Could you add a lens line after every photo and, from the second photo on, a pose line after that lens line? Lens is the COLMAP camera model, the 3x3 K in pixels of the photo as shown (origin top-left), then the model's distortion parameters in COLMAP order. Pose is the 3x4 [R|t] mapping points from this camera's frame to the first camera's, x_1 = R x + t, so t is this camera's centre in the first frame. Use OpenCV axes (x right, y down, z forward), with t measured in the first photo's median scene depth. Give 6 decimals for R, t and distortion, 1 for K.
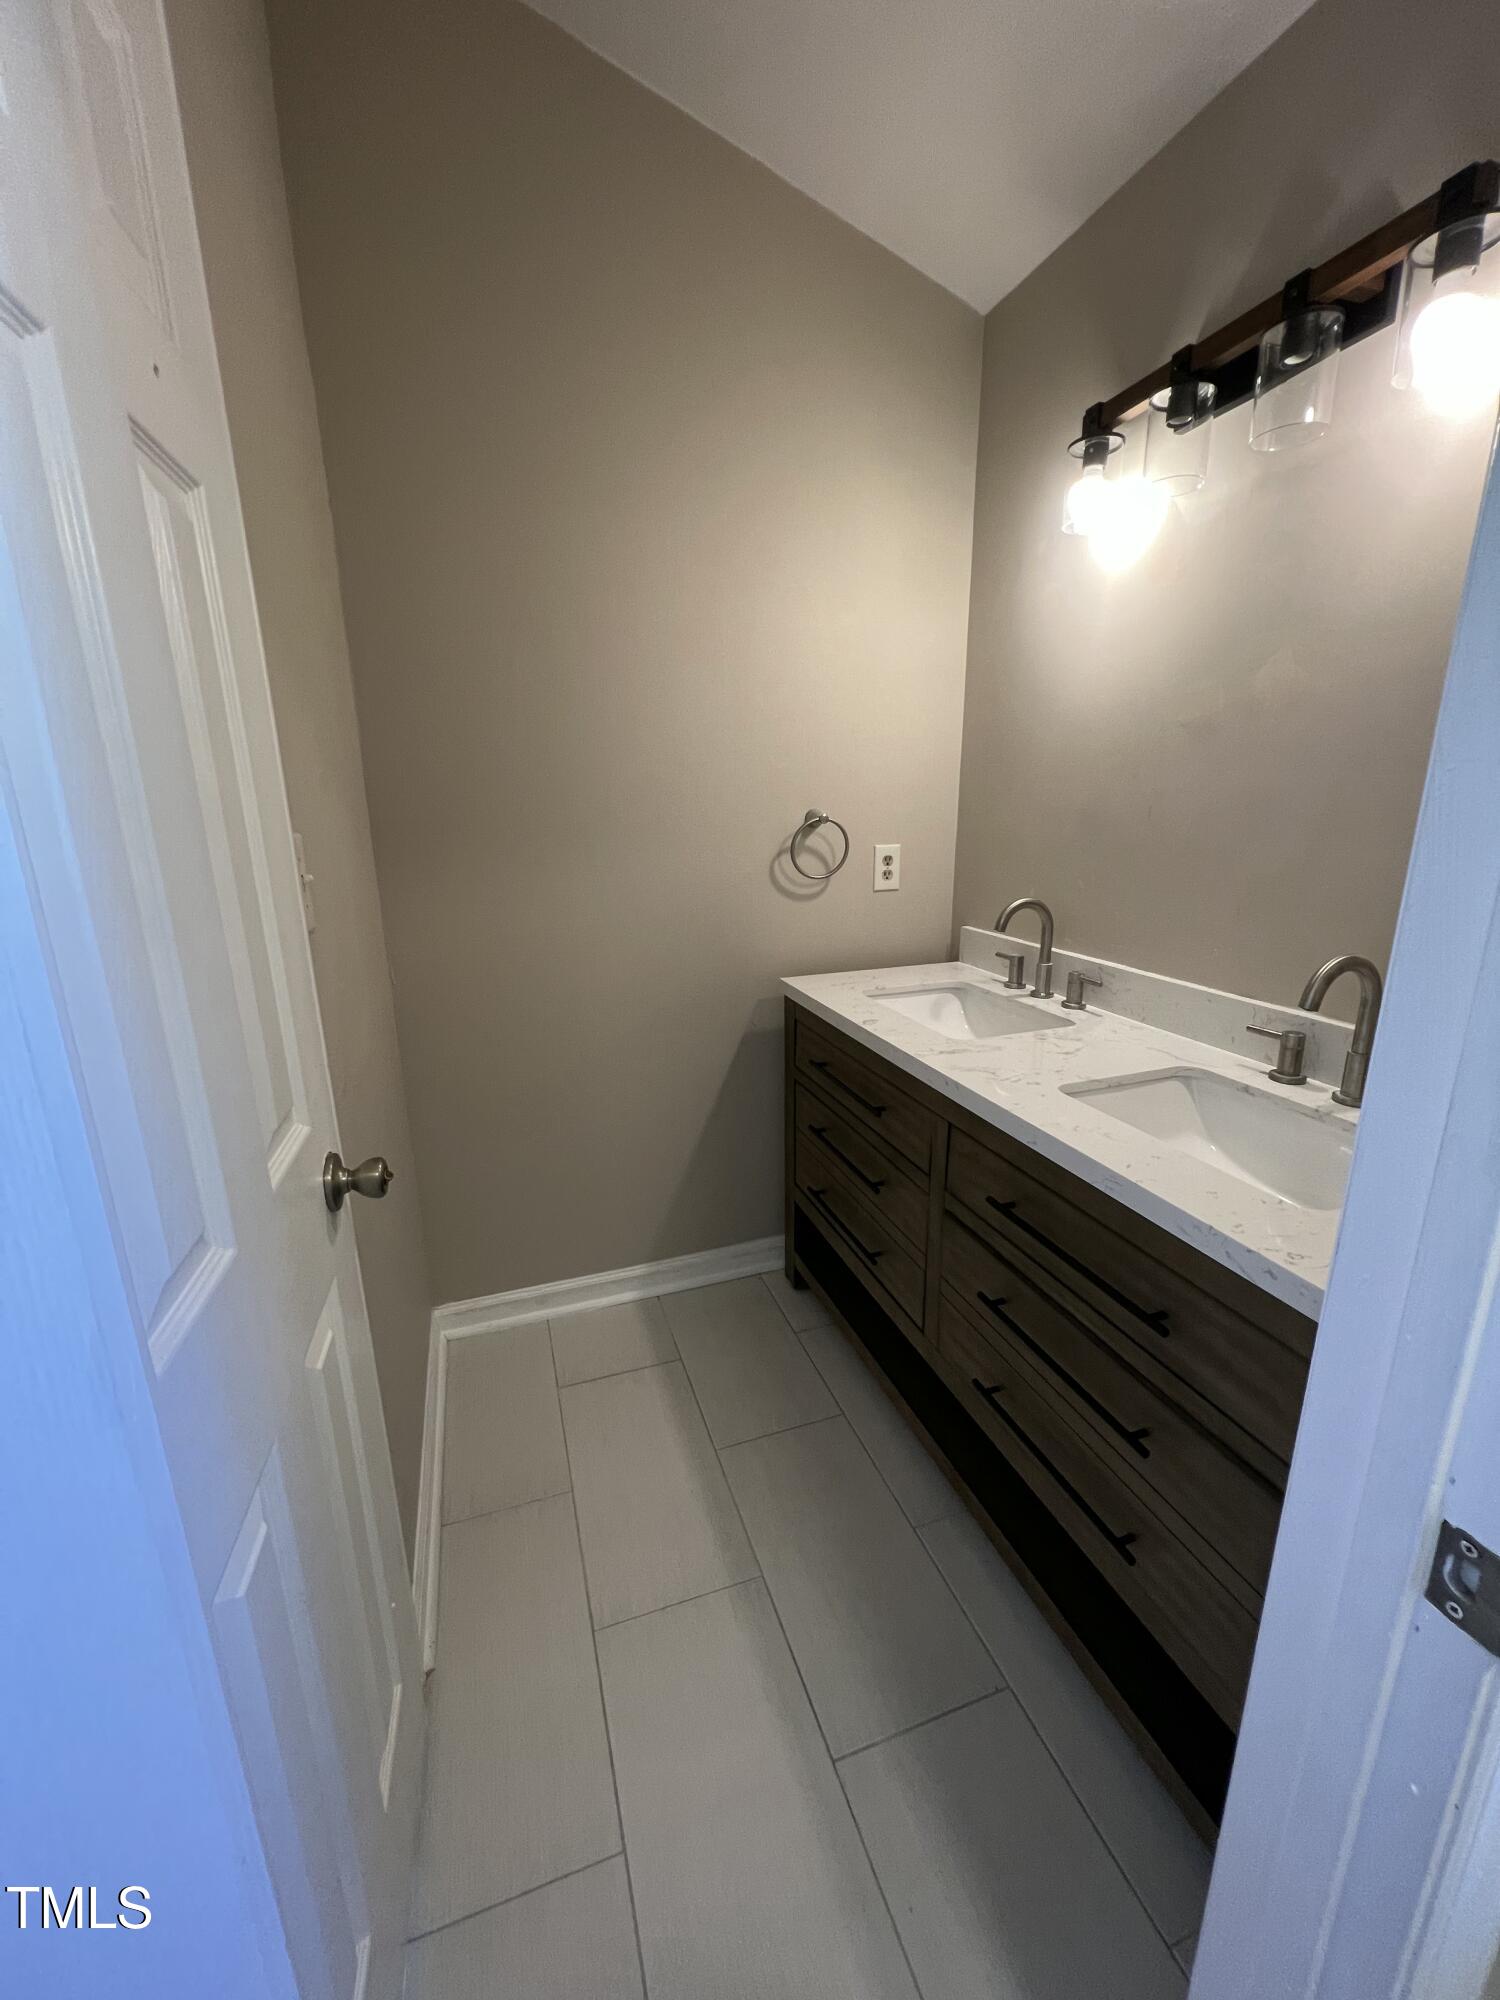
lens RADIAL K [[794.6, 0, 751.7], [0, 794.6, 1005.4], [0, 0, 1]] dist [-0.000826, 0.000507]
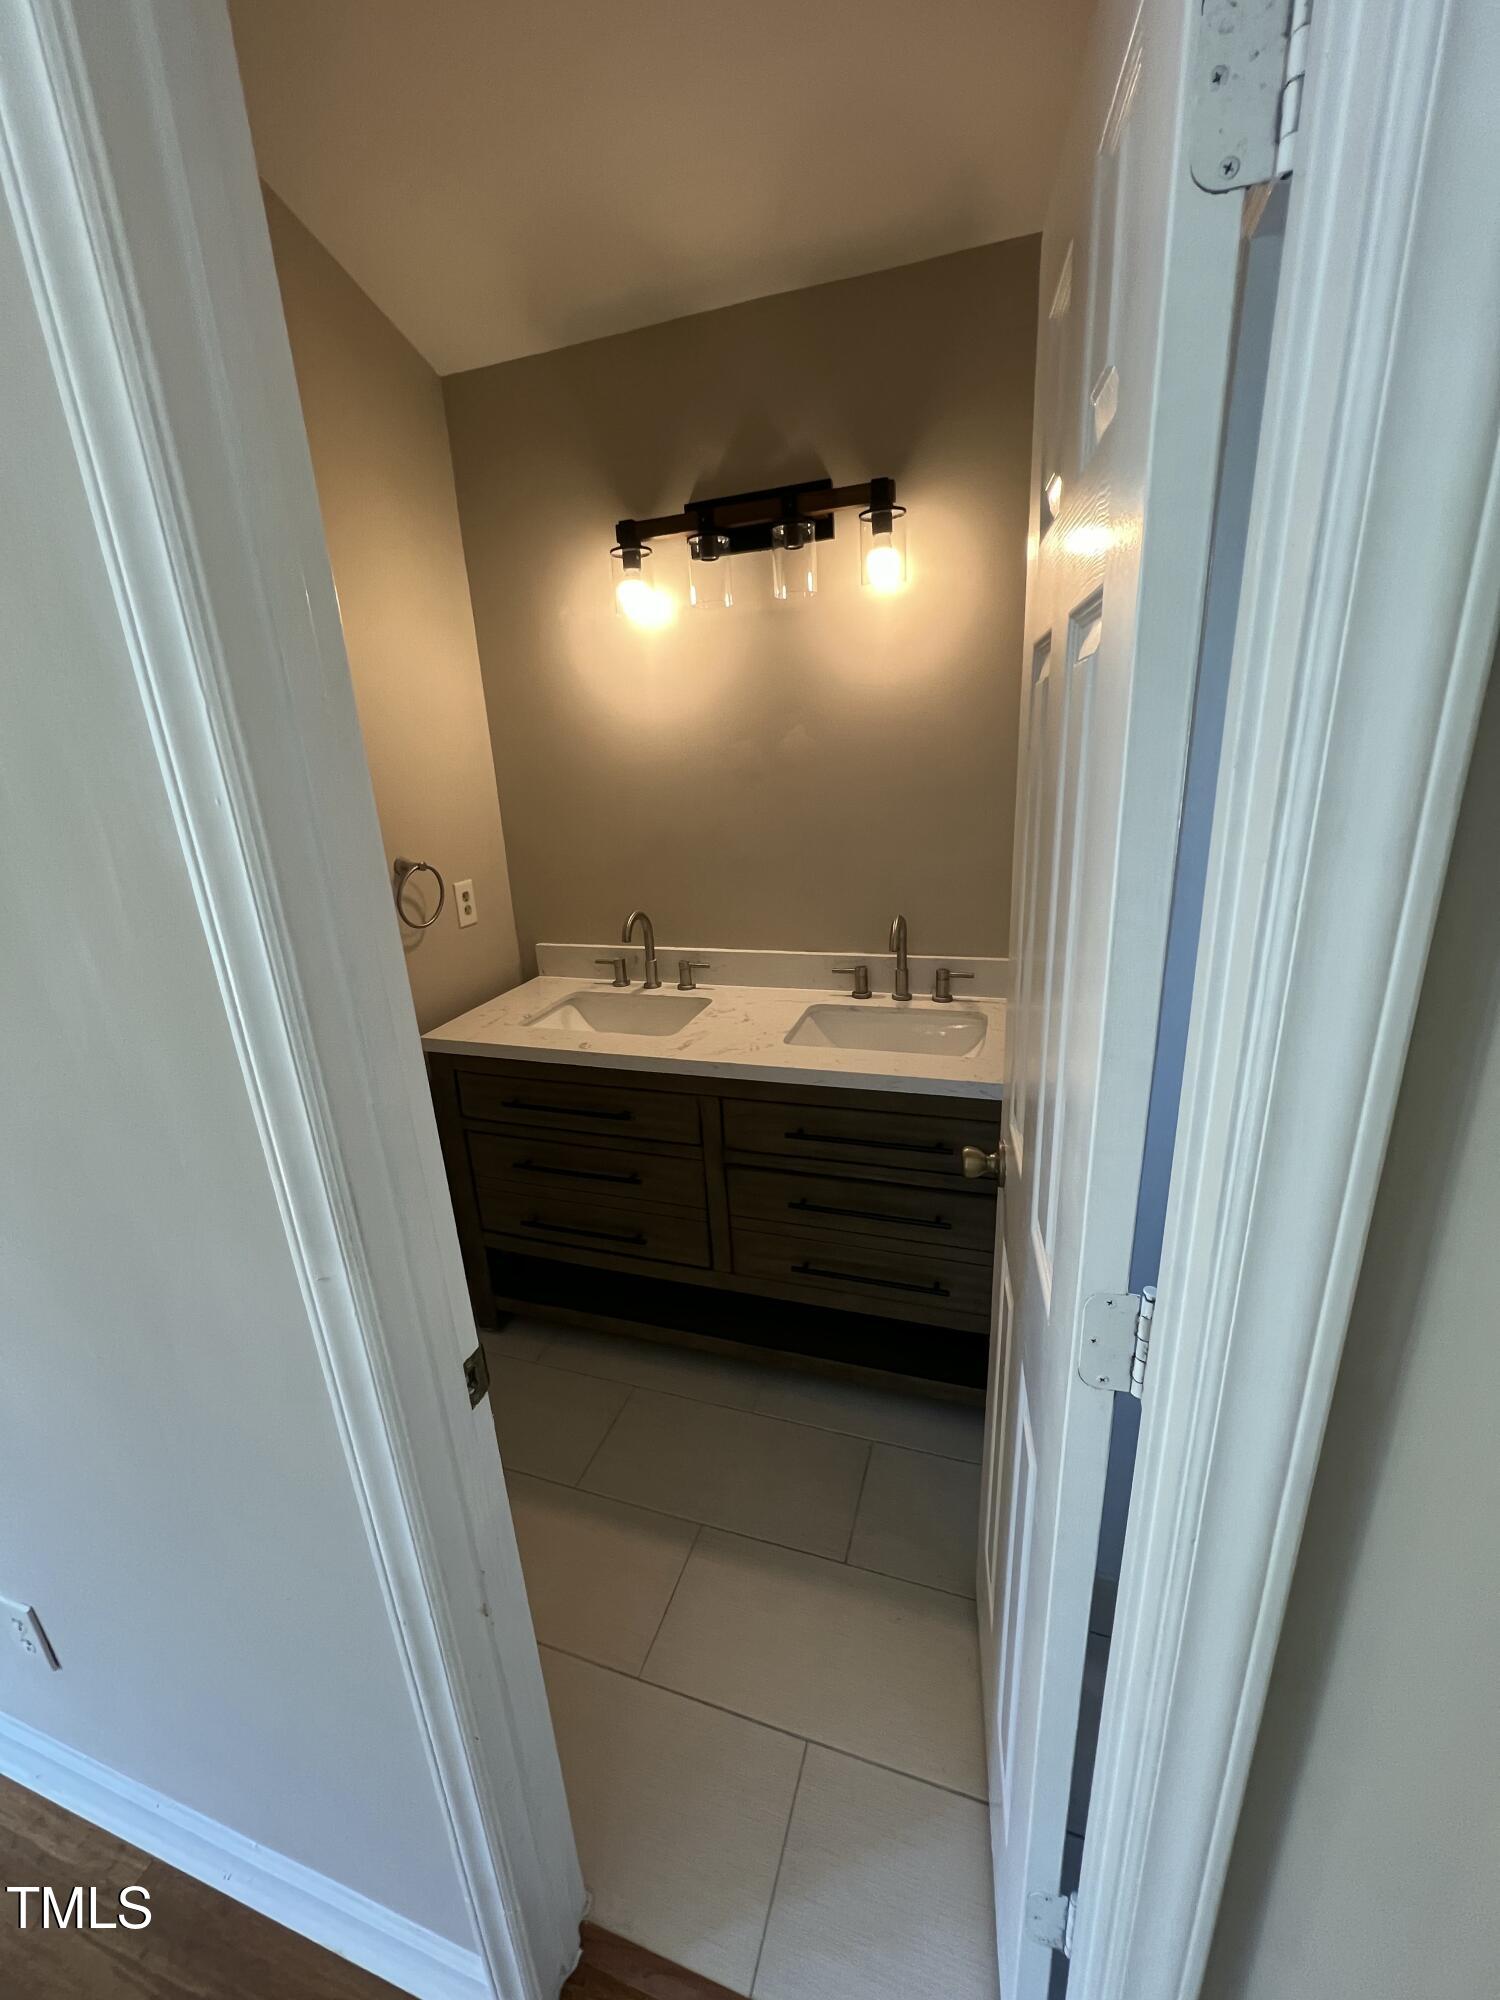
lens RADIAL K [[794.6, 0, 745.6], [0, 794.6, 1003.9], [0, 0, 1]] dist [-0.000826, 0.000507]
pose [[0.612866, -0.259977, 0.746196, -0.558210], [0.243632, 0.960491, 0.134538, -0.137220], [-0.751691, 0.099344, 0.651991, 0.108624]]
